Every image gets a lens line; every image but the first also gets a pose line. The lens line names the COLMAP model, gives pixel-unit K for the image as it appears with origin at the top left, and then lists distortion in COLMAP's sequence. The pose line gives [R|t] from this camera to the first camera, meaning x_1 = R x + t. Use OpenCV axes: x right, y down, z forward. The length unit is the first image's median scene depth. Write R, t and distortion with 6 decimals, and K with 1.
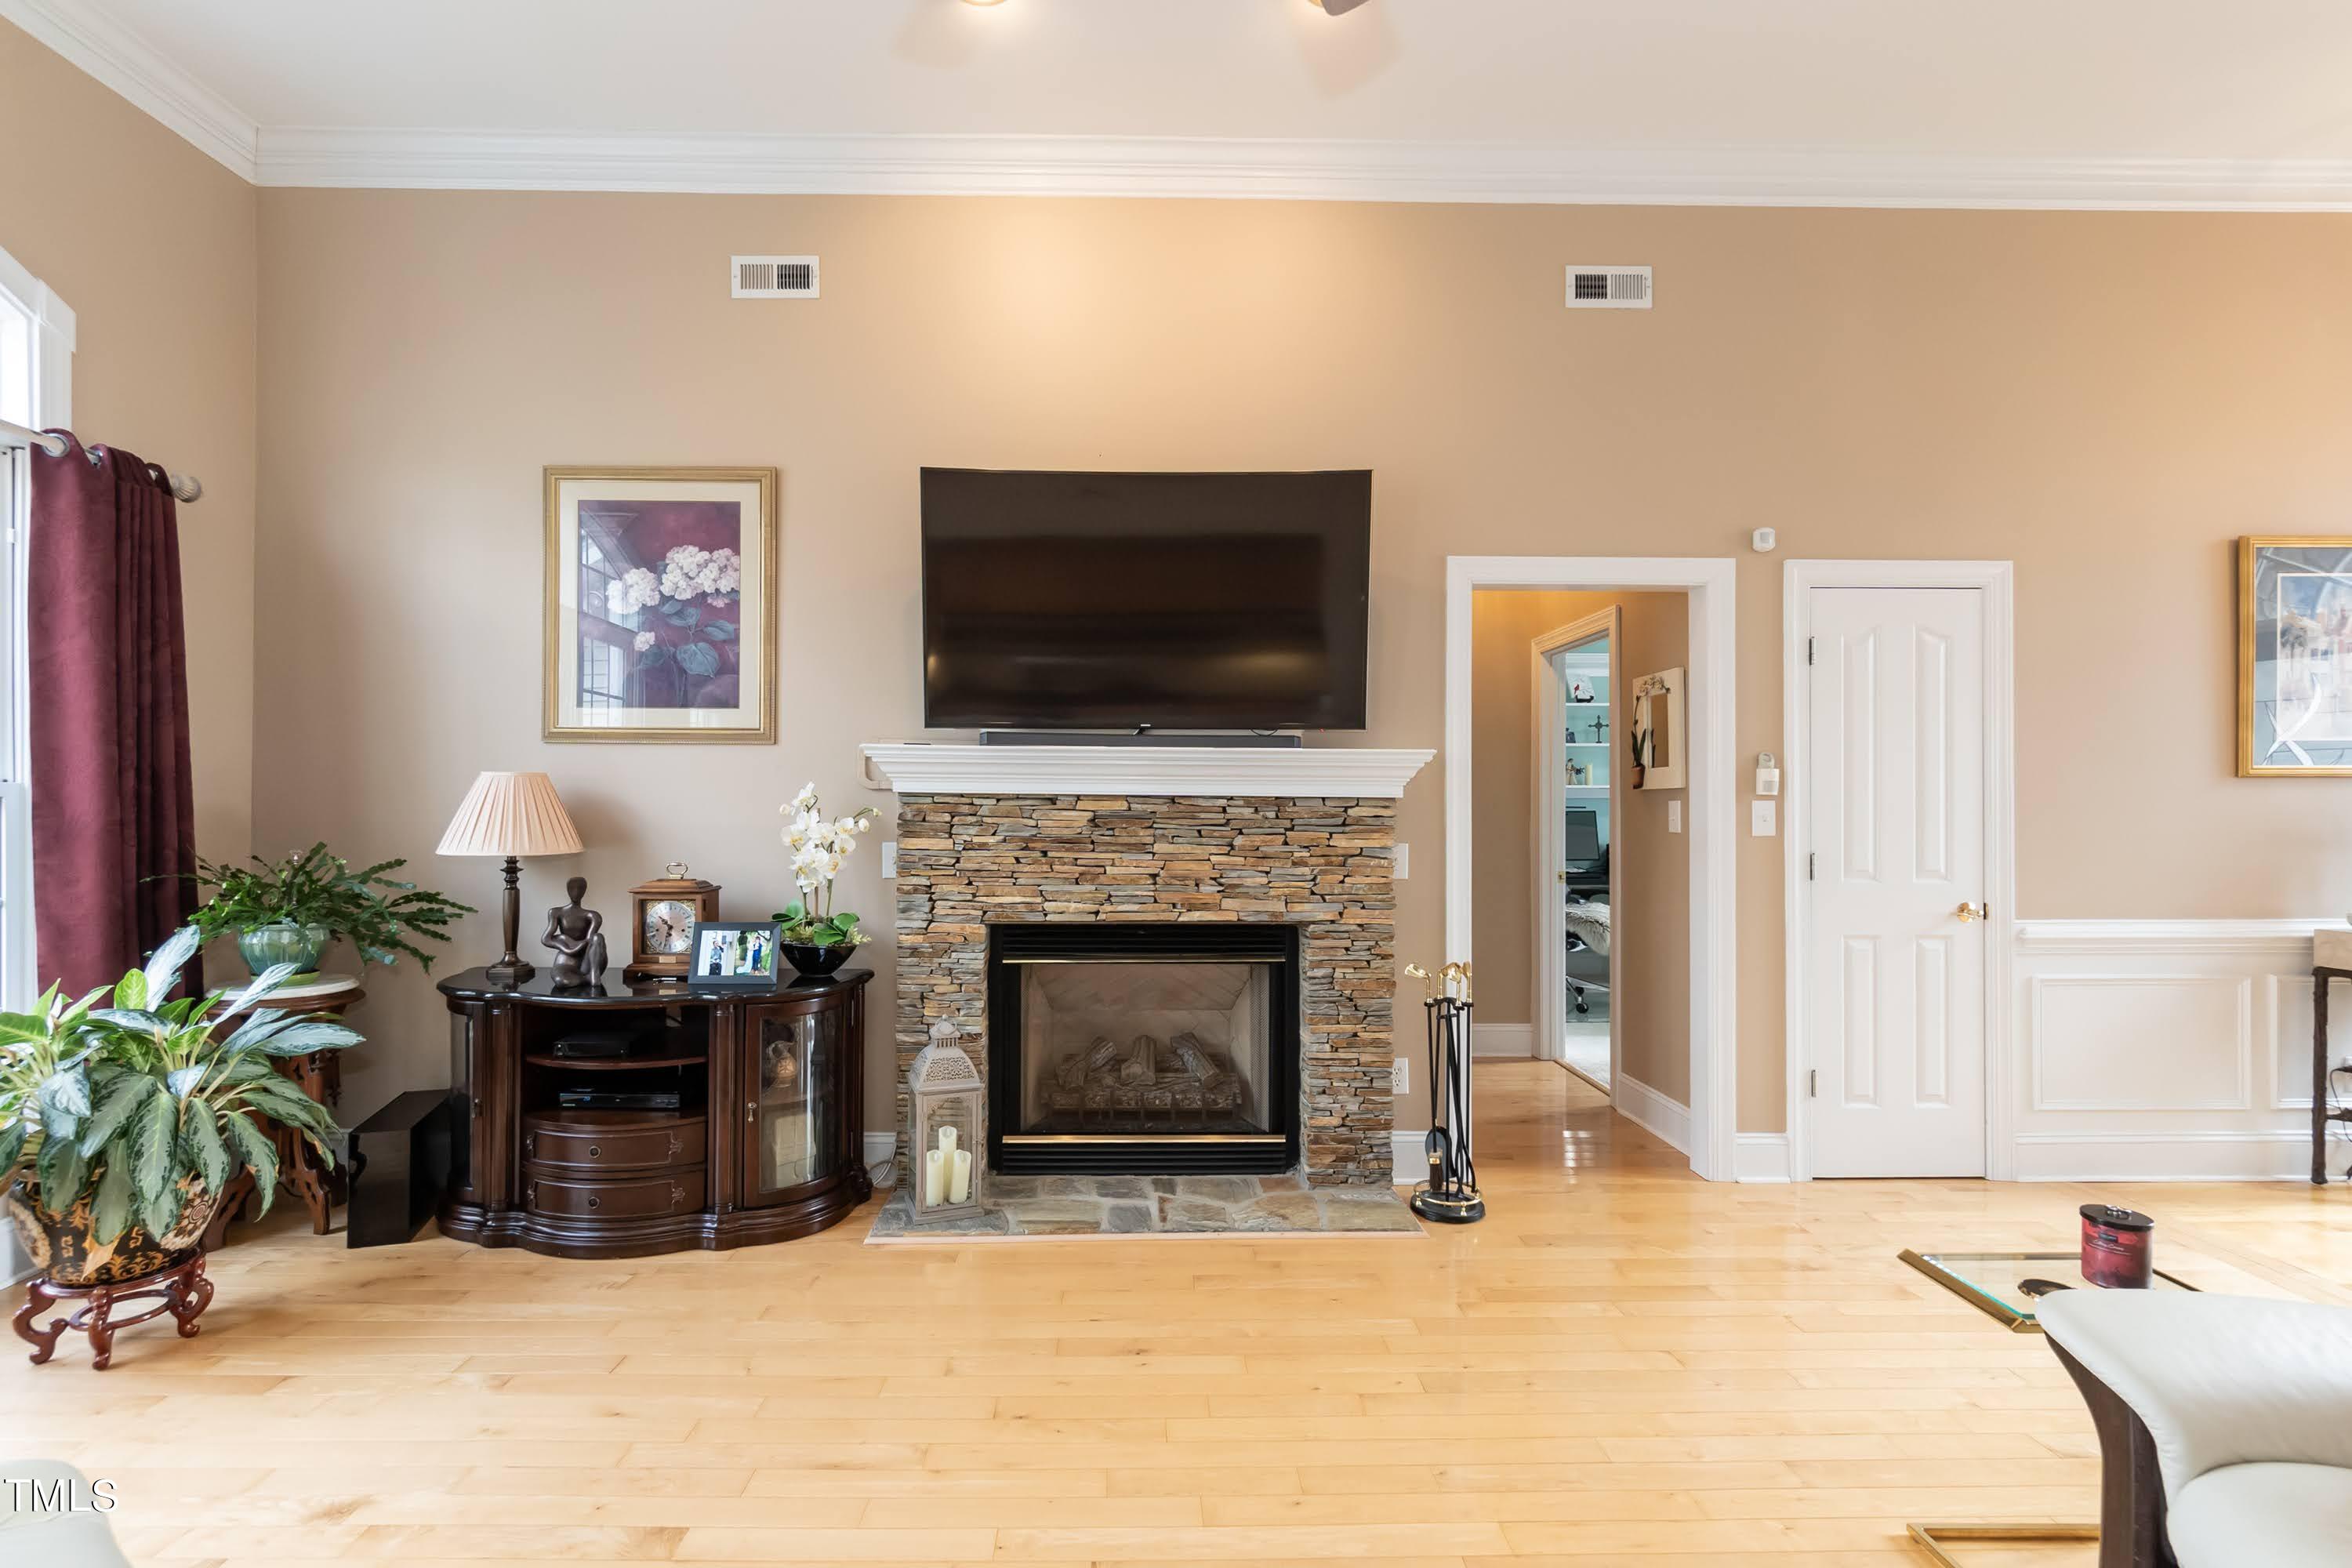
lens RADIAL K [[1051.2, 0, 1143.2], [0, 1051.2, 790.9], [0, 0, 1]] dist [-0.002619, -0.000041]
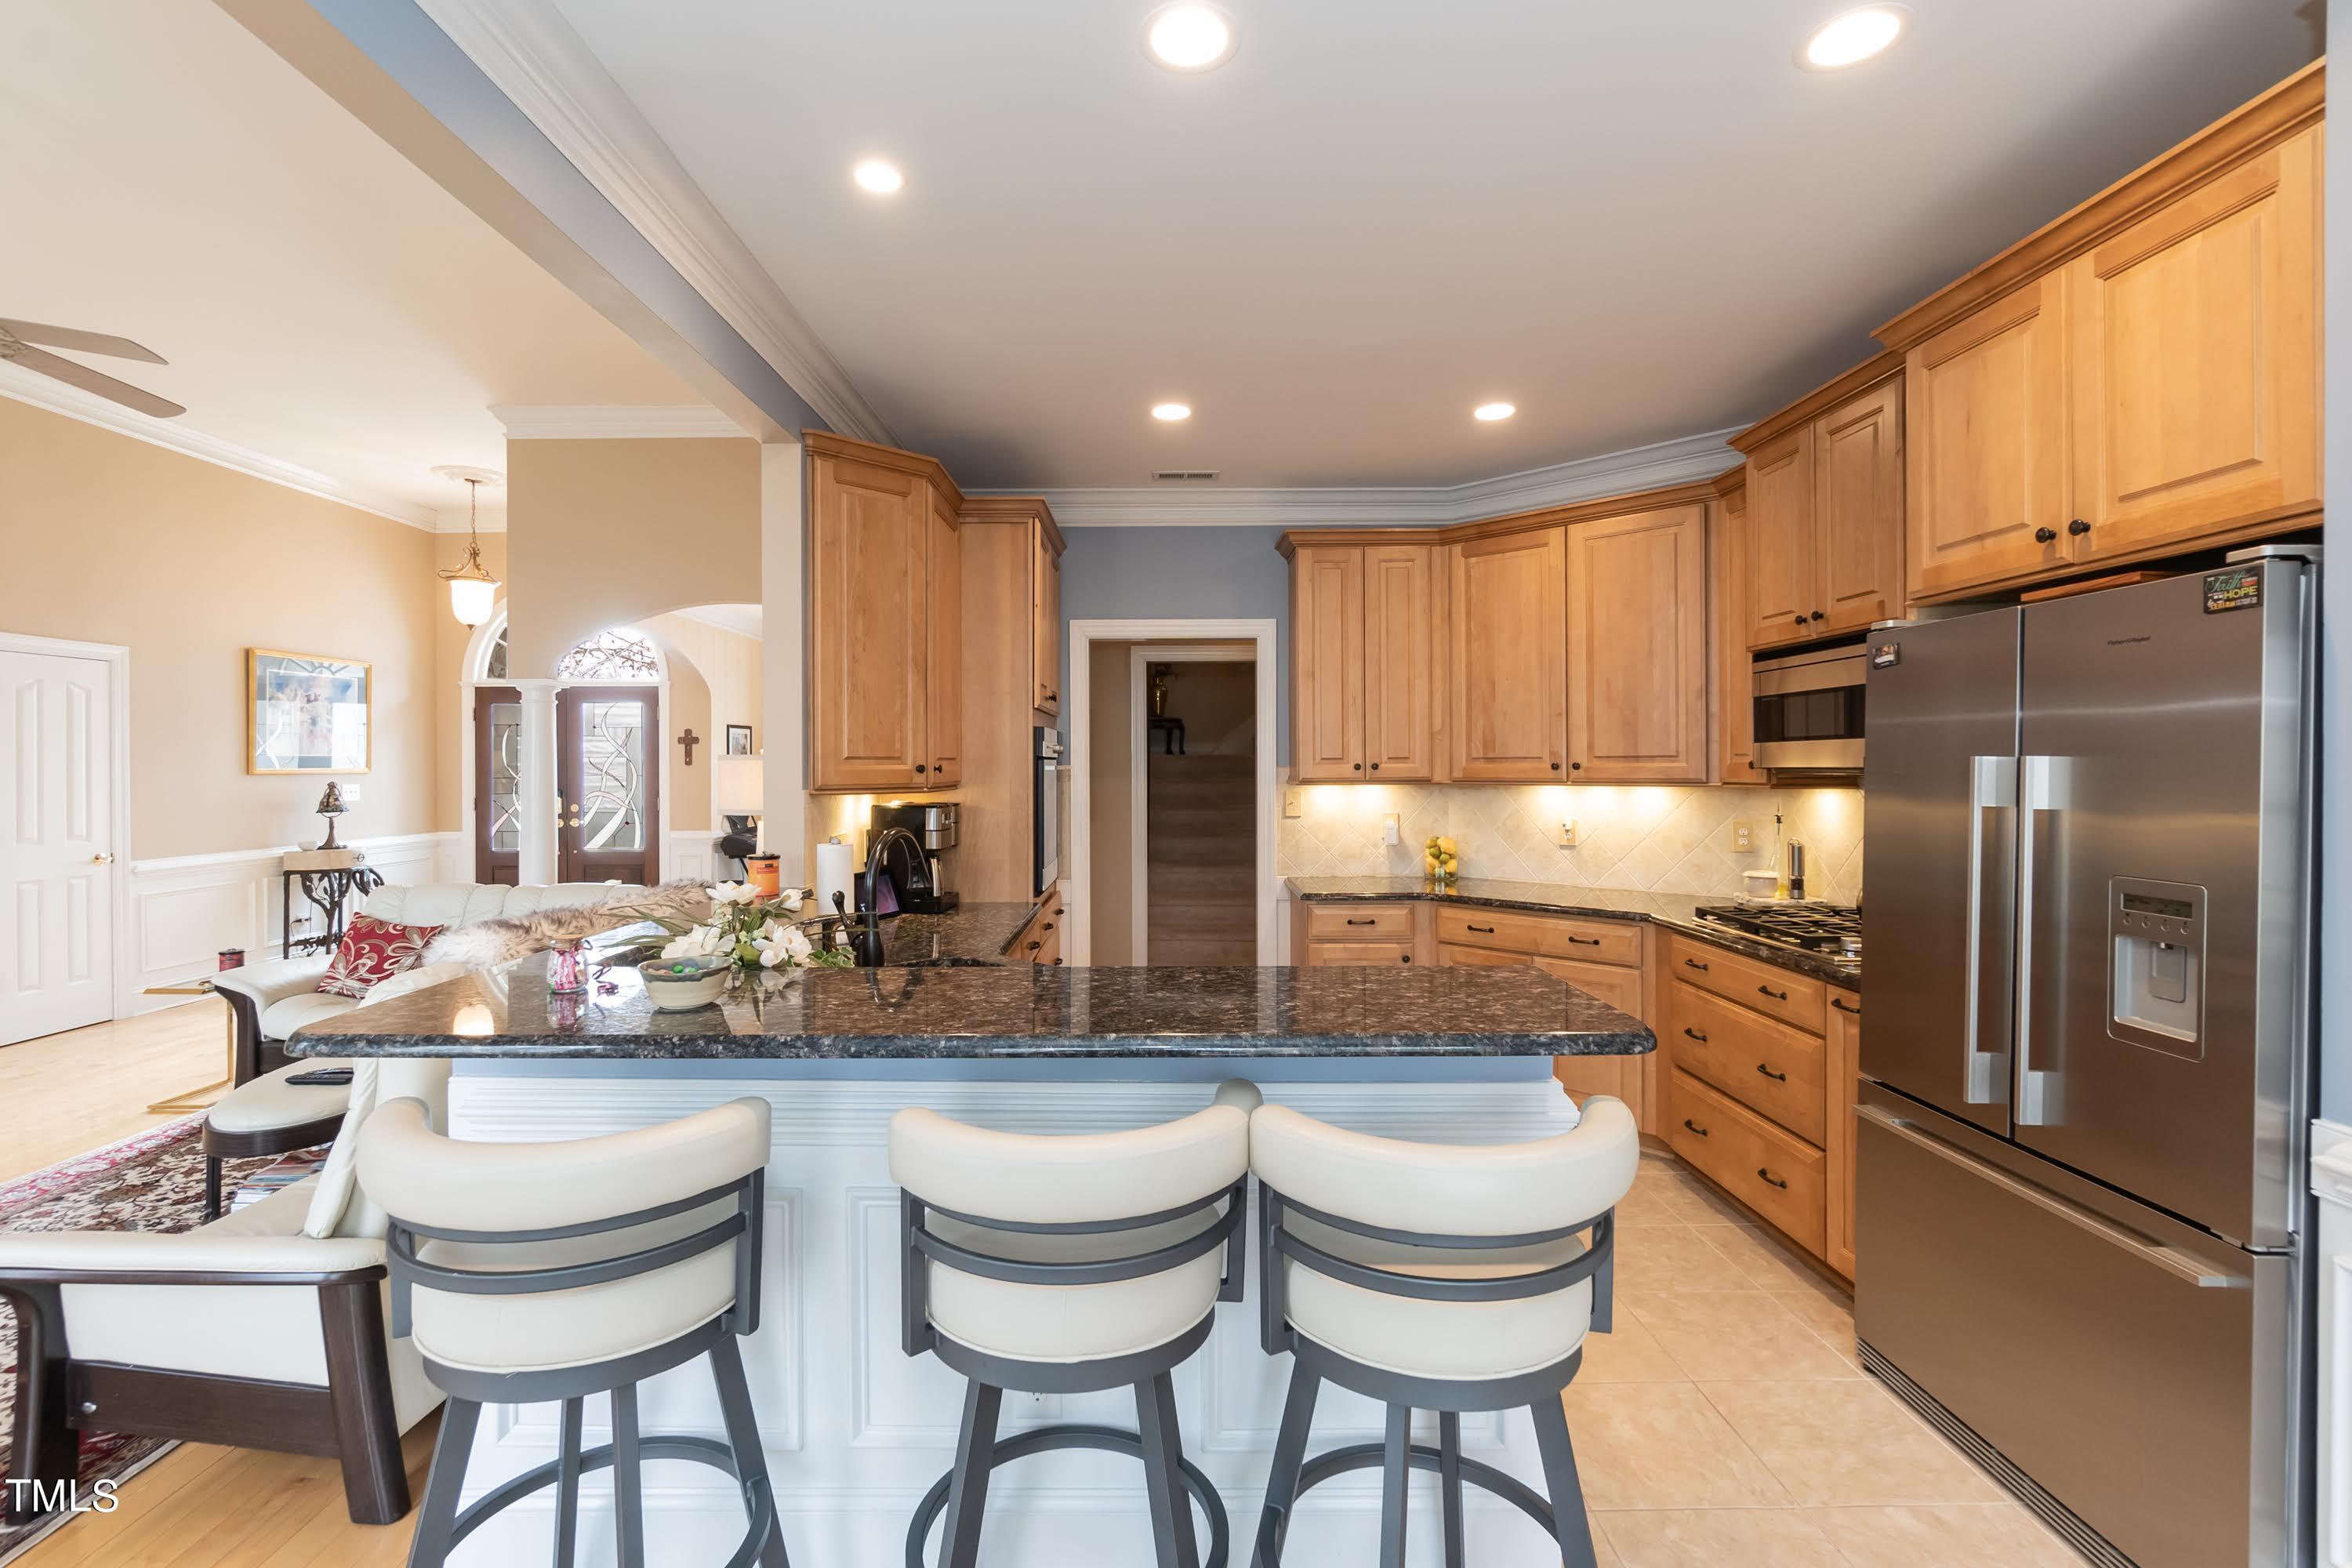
lens RADIAL K [[1036.6, 0, 1156.7], [0, 1036.6, 764.2], [0, 0, 1]] dist [-0.001680, -0.000211]
pose [[0.014390, 0.000036, 0.999896, -0.821813], [-0.000053, 1.000000, -0.000035, -0.033339], [-0.999896, -0.000052, 0.014390, -0.683144]]
